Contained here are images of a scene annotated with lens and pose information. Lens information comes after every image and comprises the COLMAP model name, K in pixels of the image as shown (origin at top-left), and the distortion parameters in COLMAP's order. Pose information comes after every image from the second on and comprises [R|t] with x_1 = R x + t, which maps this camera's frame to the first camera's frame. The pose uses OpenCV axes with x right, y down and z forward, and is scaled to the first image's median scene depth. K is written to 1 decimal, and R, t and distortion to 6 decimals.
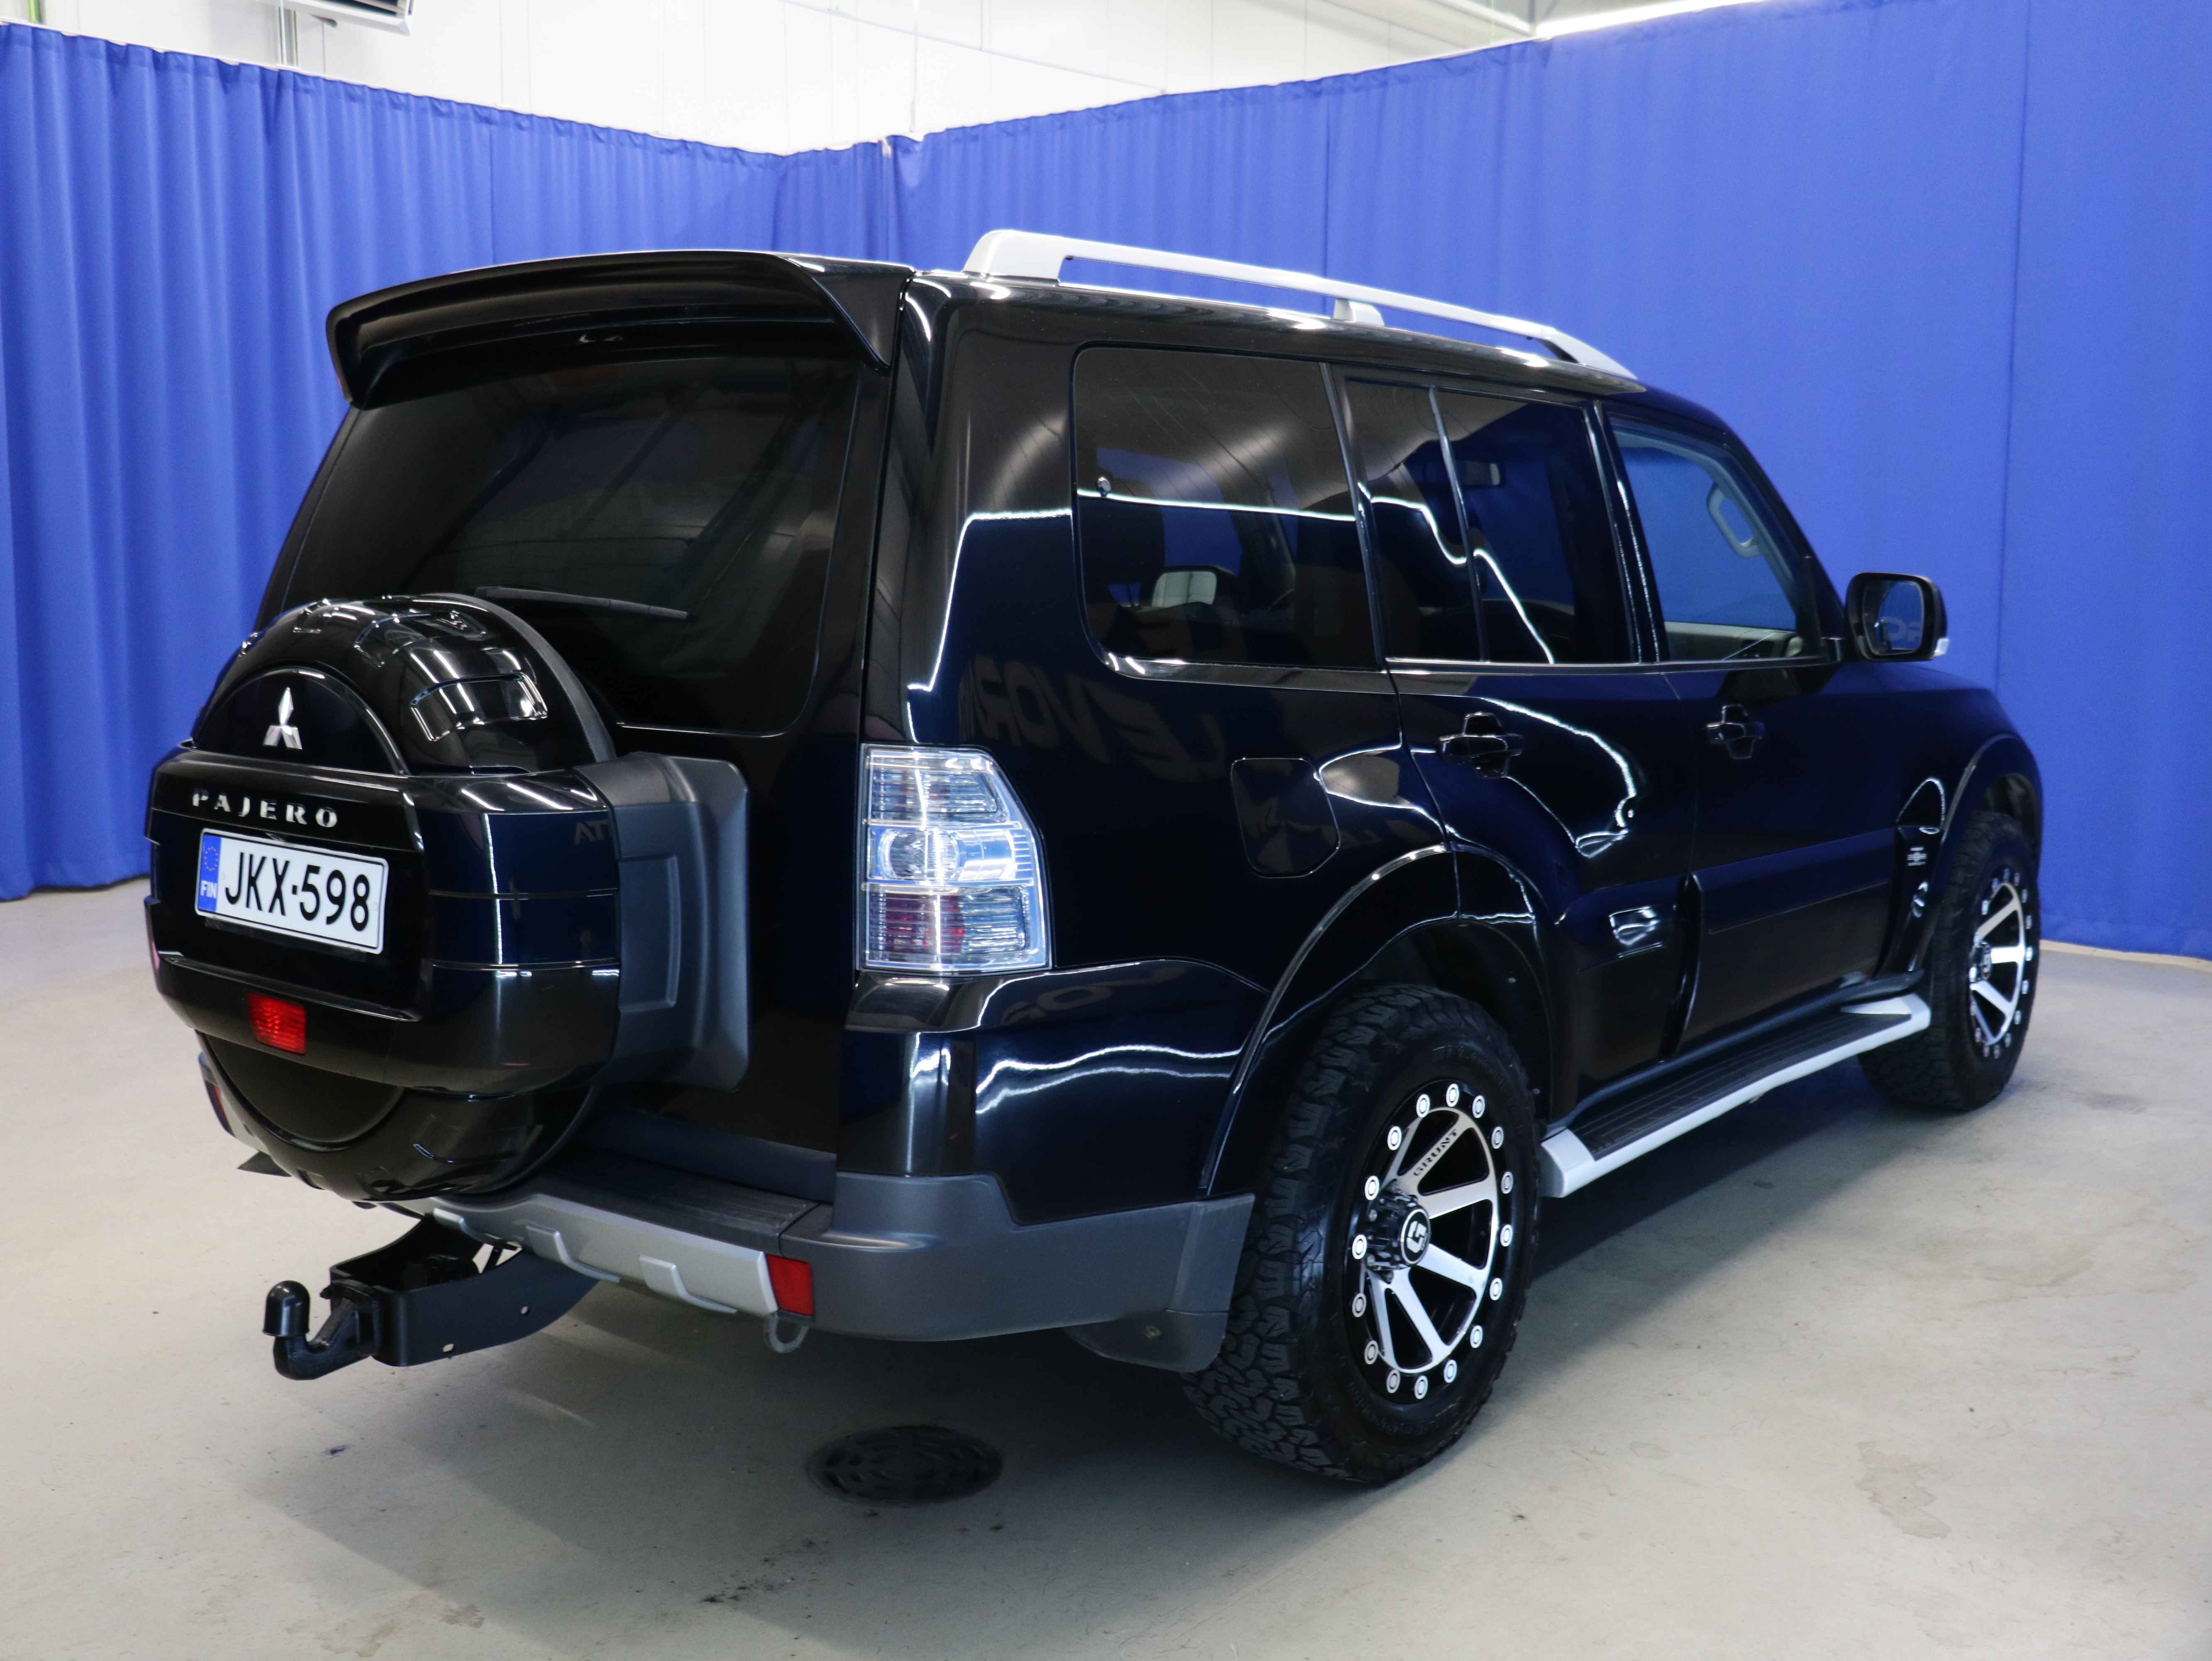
lens RADIAL K [[2109.9, 0, 1107.8], [0, 2109.9, 821.8], [0, 0, 1]] dist [-0.004554, 0.000000]
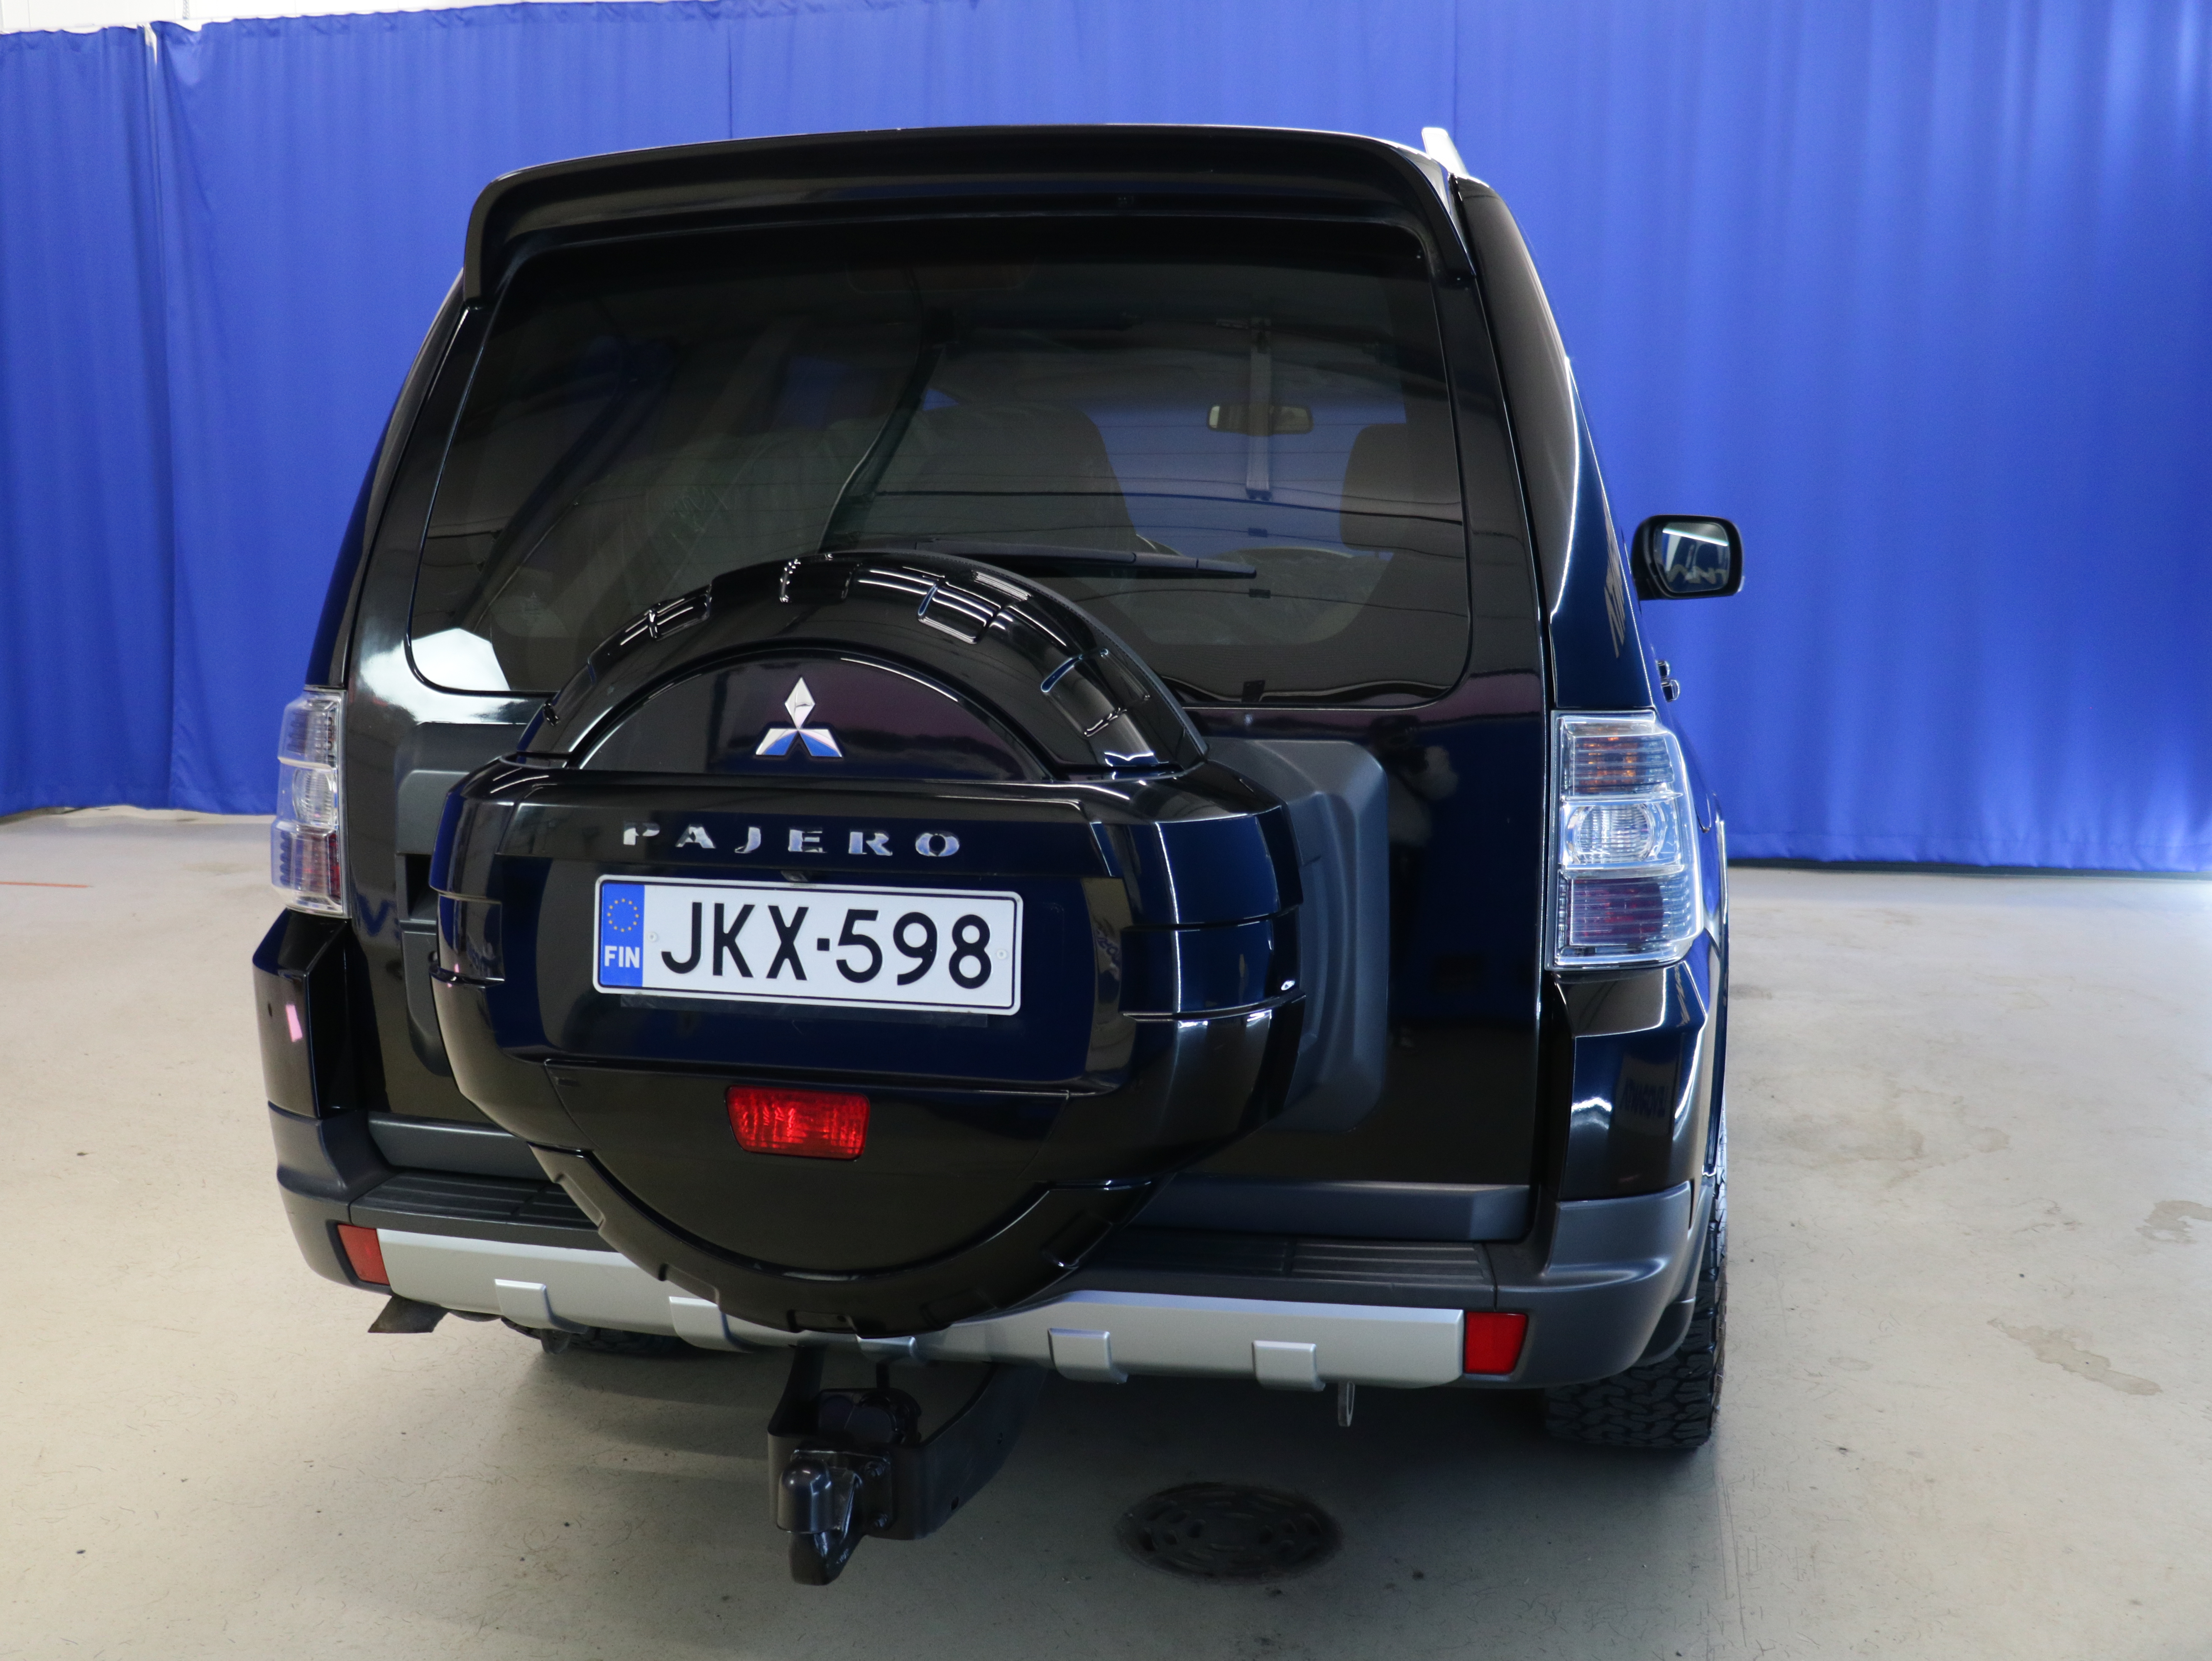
lens RADIAL K [[2109.9, 0, 1104.6], [0, 2109.9, 841.8], [0, 0, 1]] dist [-0.004554, 0.000000]
pose [[0.901662, -0.074918, 0.425904, -0.606055], [0.063207, 0.997134, 0.041586, -0.028837], [-0.427798, -0.010576, 0.903812, 0.274485]]
